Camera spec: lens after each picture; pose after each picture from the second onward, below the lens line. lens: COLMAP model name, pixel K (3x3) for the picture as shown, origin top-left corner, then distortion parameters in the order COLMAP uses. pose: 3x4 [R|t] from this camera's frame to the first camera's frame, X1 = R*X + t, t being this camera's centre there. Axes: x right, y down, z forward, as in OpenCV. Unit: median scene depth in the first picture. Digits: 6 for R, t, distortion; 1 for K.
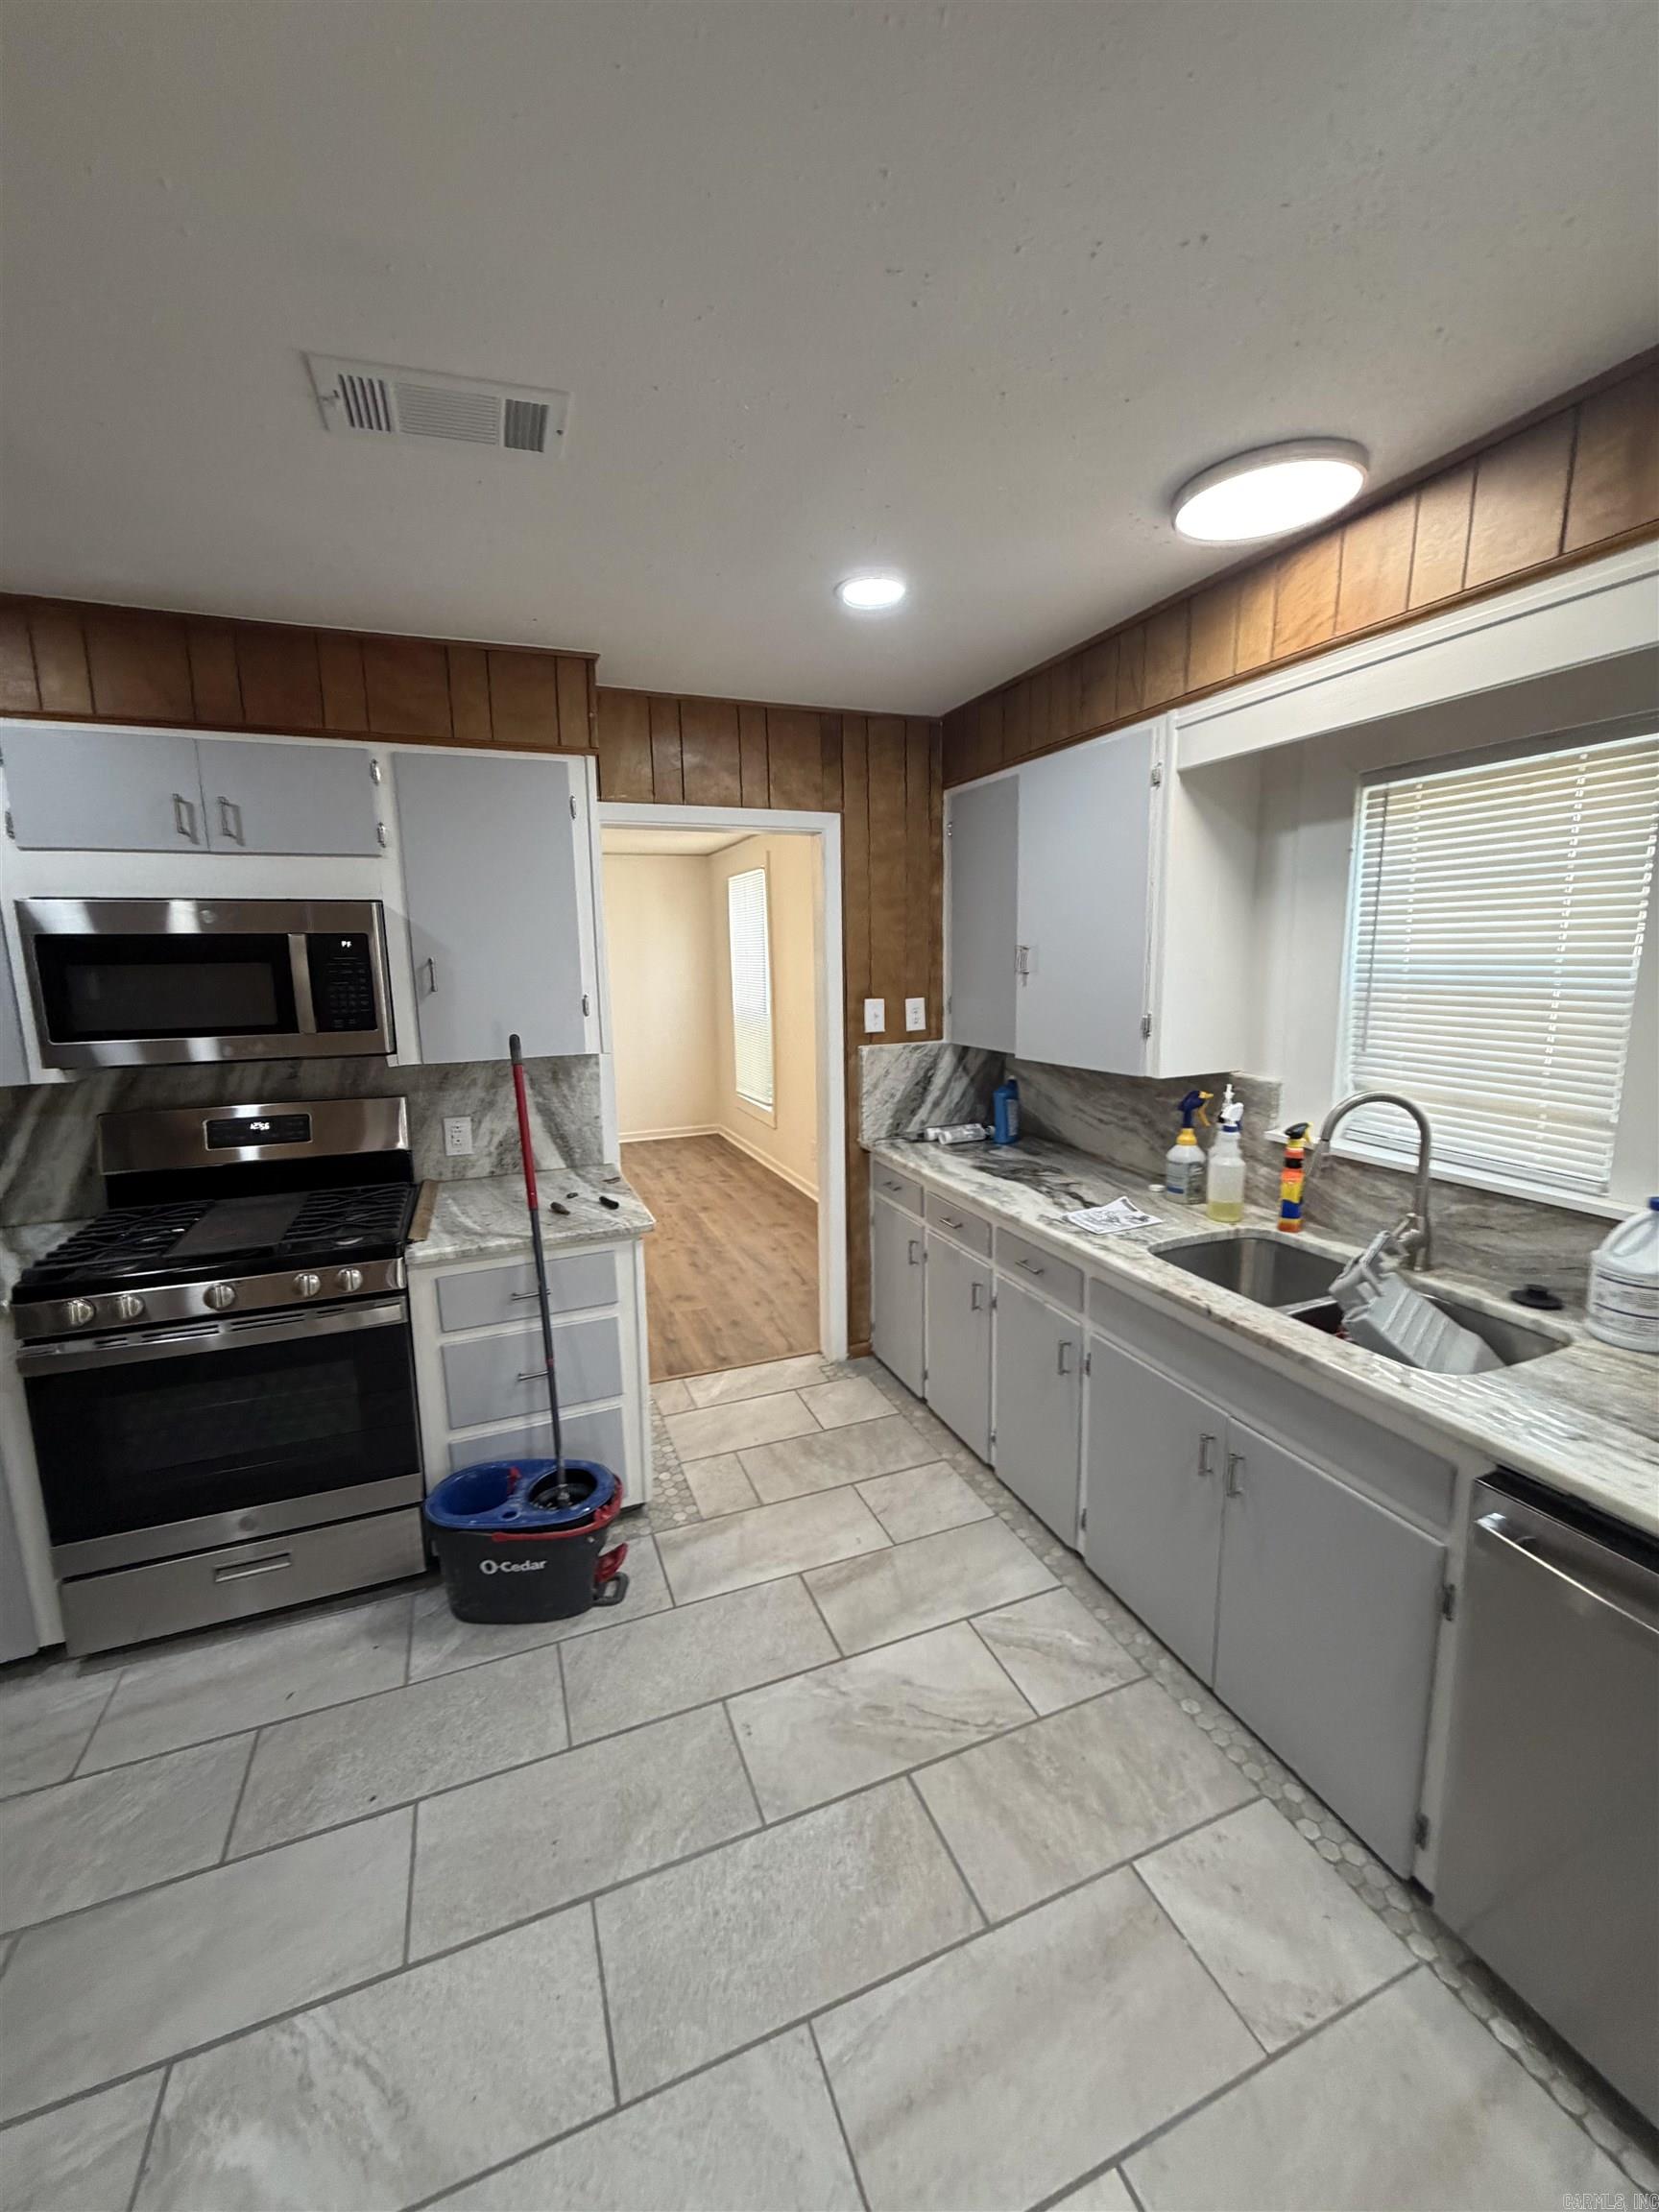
lens RADIAL K [[878.5, 0, 826.0], [0, 878.5, 1097.8], [0, 0, 1]] dist [-0.001476, -0.000099]
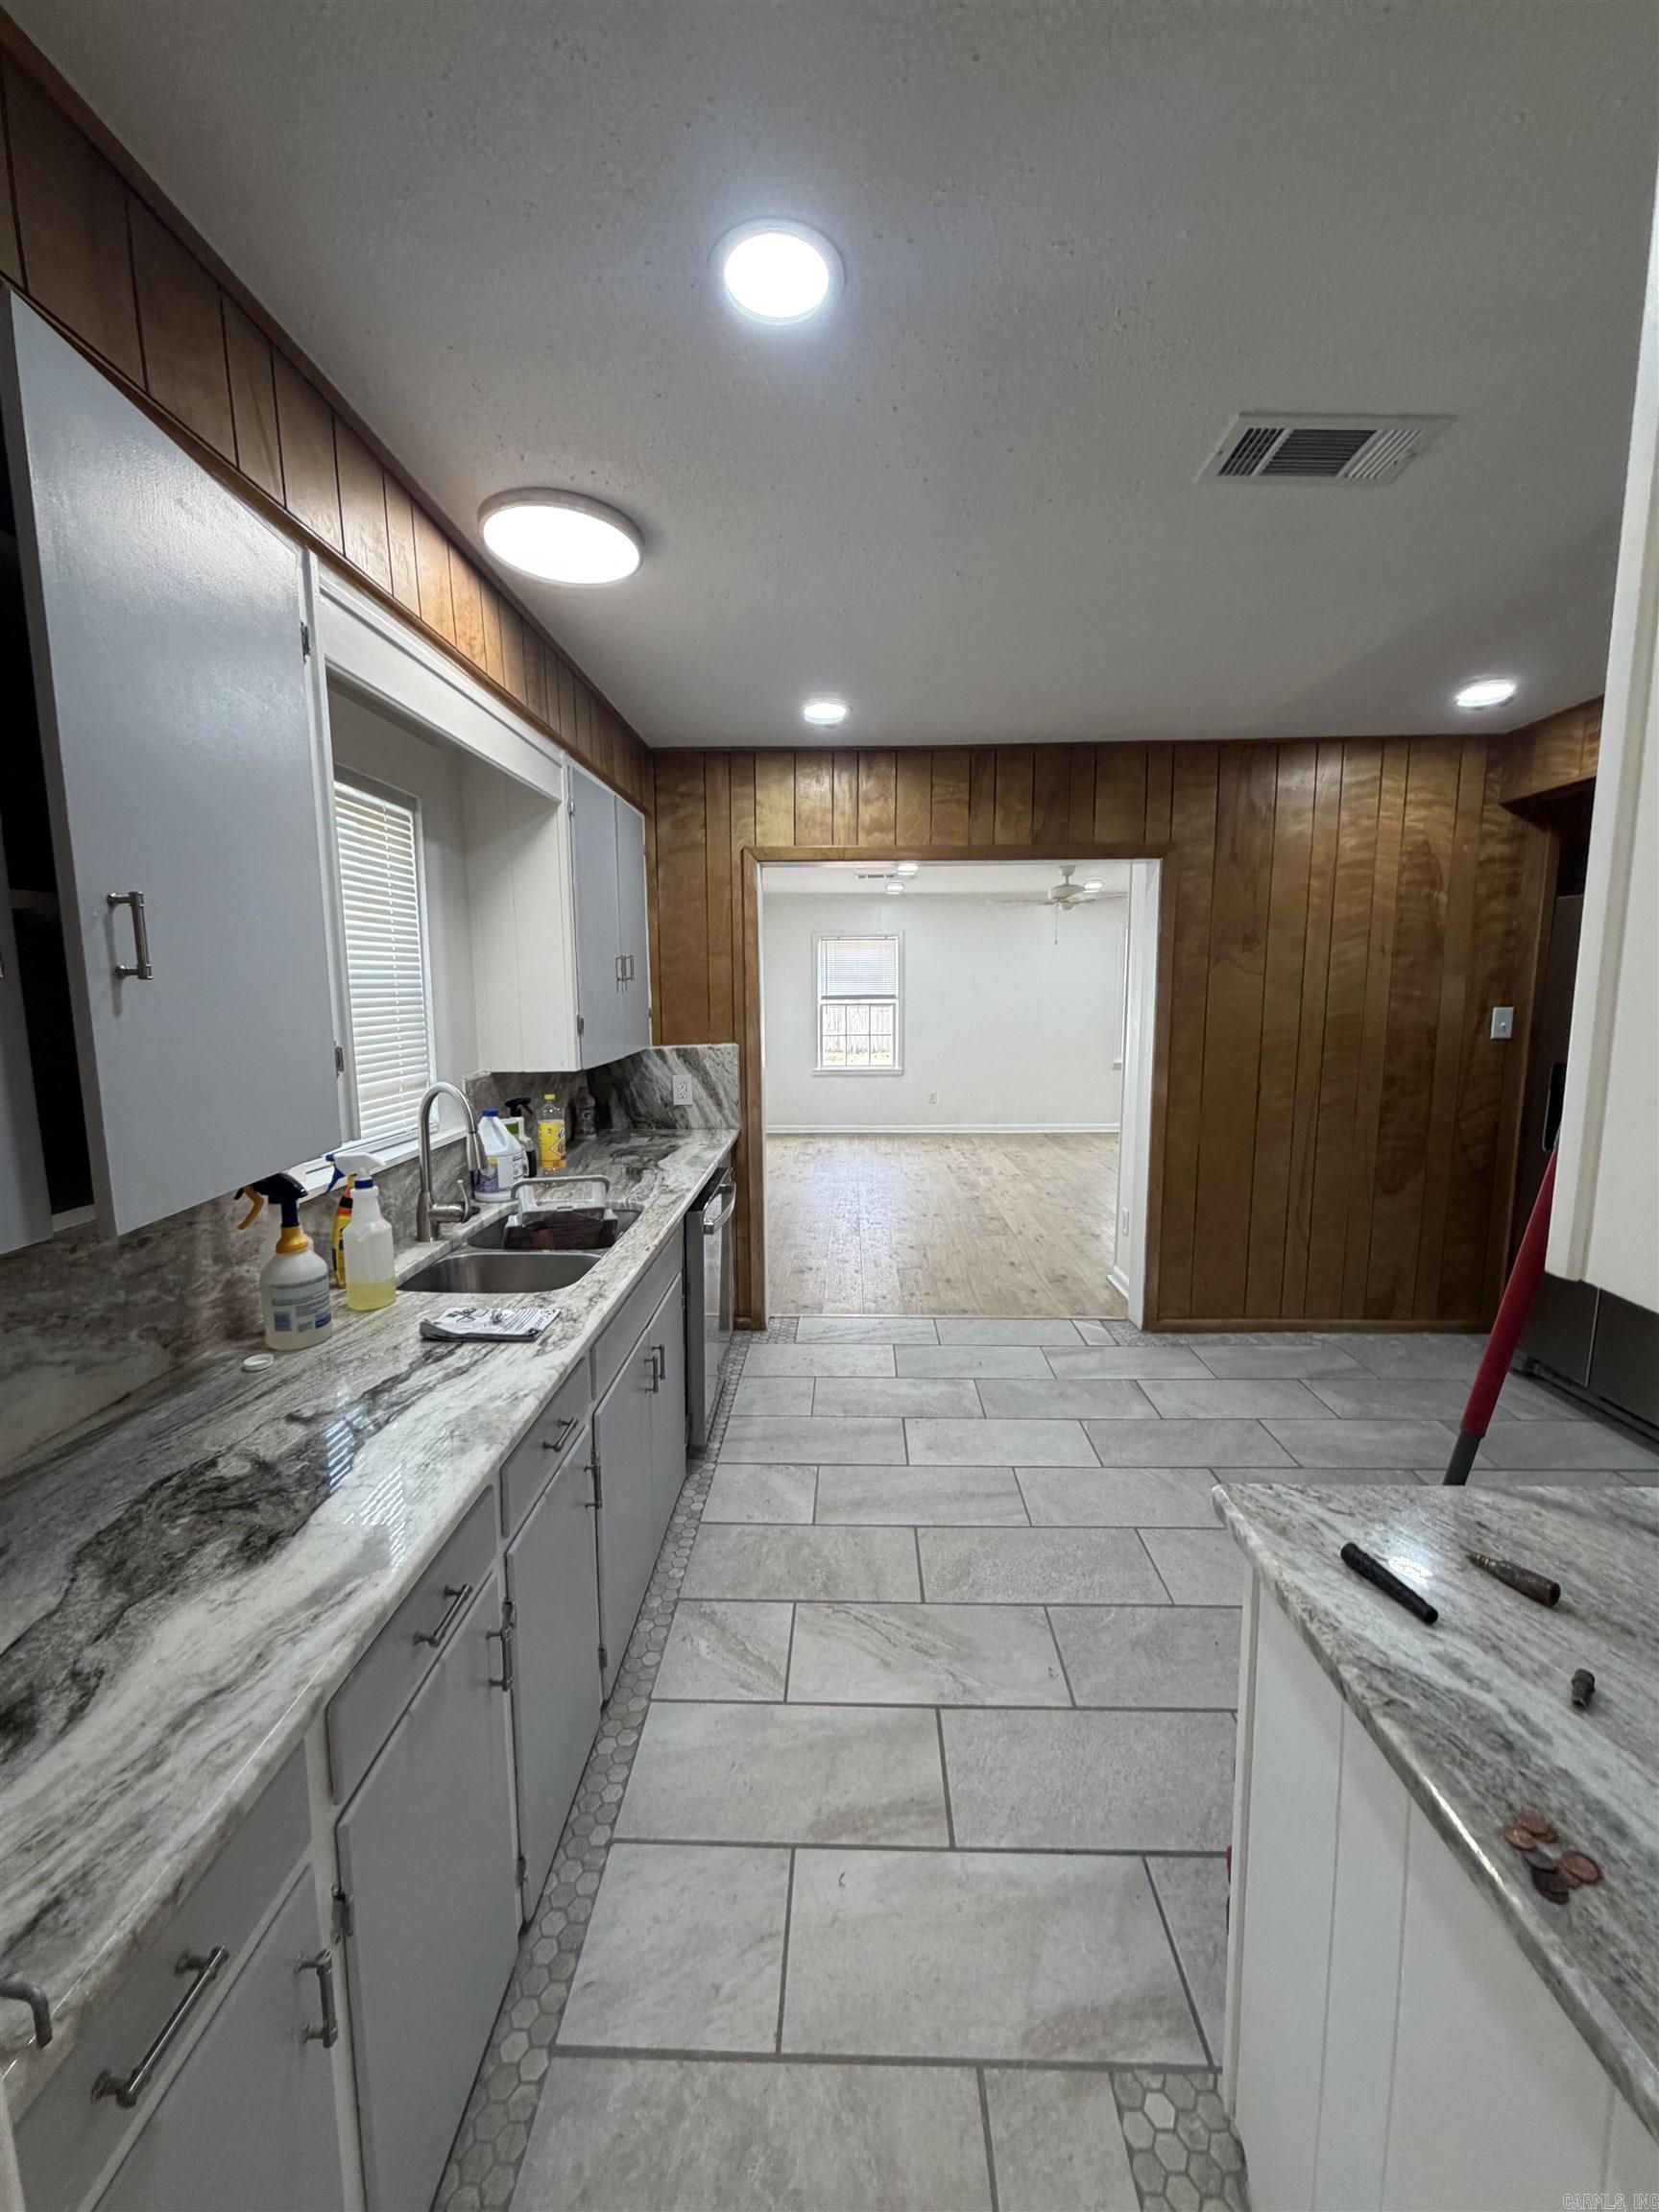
lens RADIAL K [[878.5, 0, 818.8], [0, 878.5, 1095.5], [0, 0, 1]] dist [-0.001476, -0.000099]
pose [[-0.913252, -0.029027, 0.406359, -0.206125], [0.088440, 0.959545, 0.267303, -0.213774], [-0.397679, 0.280054, -0.873740, 1.564497]]
